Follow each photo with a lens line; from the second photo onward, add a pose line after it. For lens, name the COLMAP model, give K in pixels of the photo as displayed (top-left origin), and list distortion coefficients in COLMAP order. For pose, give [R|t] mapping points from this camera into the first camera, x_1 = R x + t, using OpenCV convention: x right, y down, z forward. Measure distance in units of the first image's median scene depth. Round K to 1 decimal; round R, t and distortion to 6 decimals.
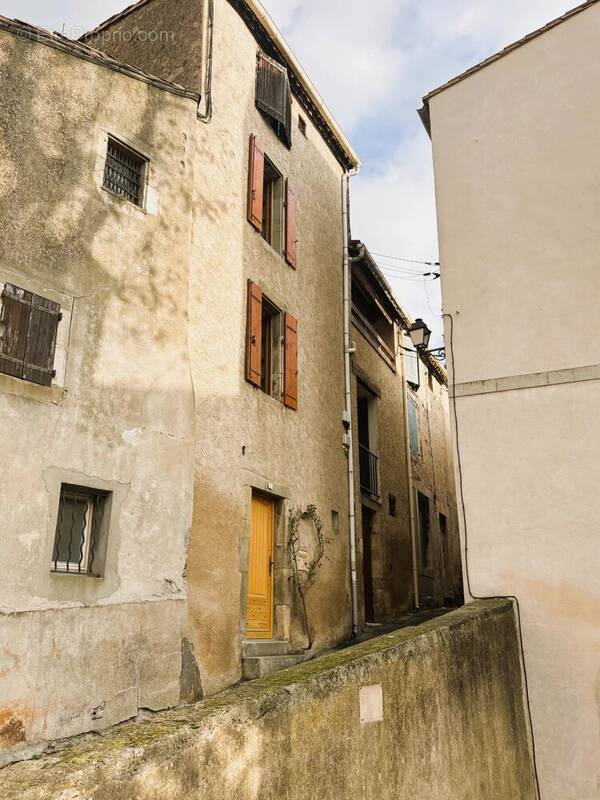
lens RADIAL K [[669.7, 0, 300.0], [0, 669.7, 400.0], [0, 0, 1]] dist [0.013006, -0.002612]
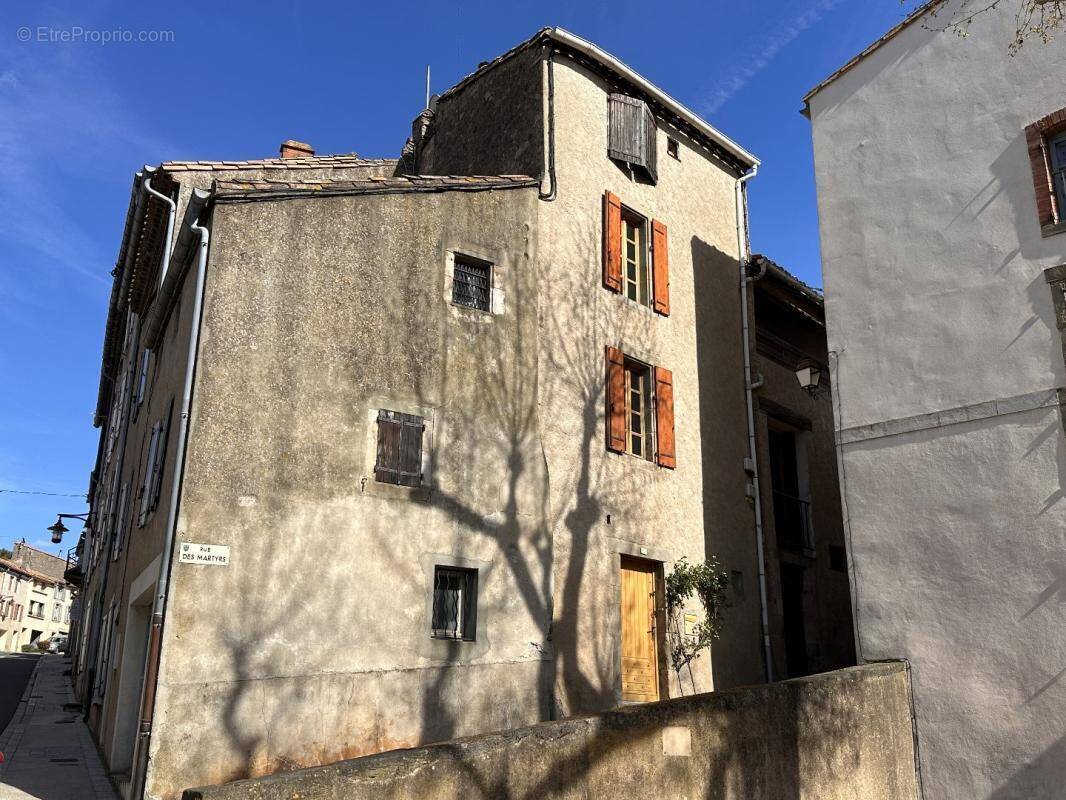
lens RADIAL K [[954.1, 0, 533.0], [0, 954.1, 400.0], [0, 0, 1]] dist [0.057205, -0.003589]
pose [[0.950210, -0.089746, -0.298407, 0.226087], [0.090060, 0.995855, -0.012726, -0.086271], [0.298312, -0.014782, 0.954354, -0.380719]]
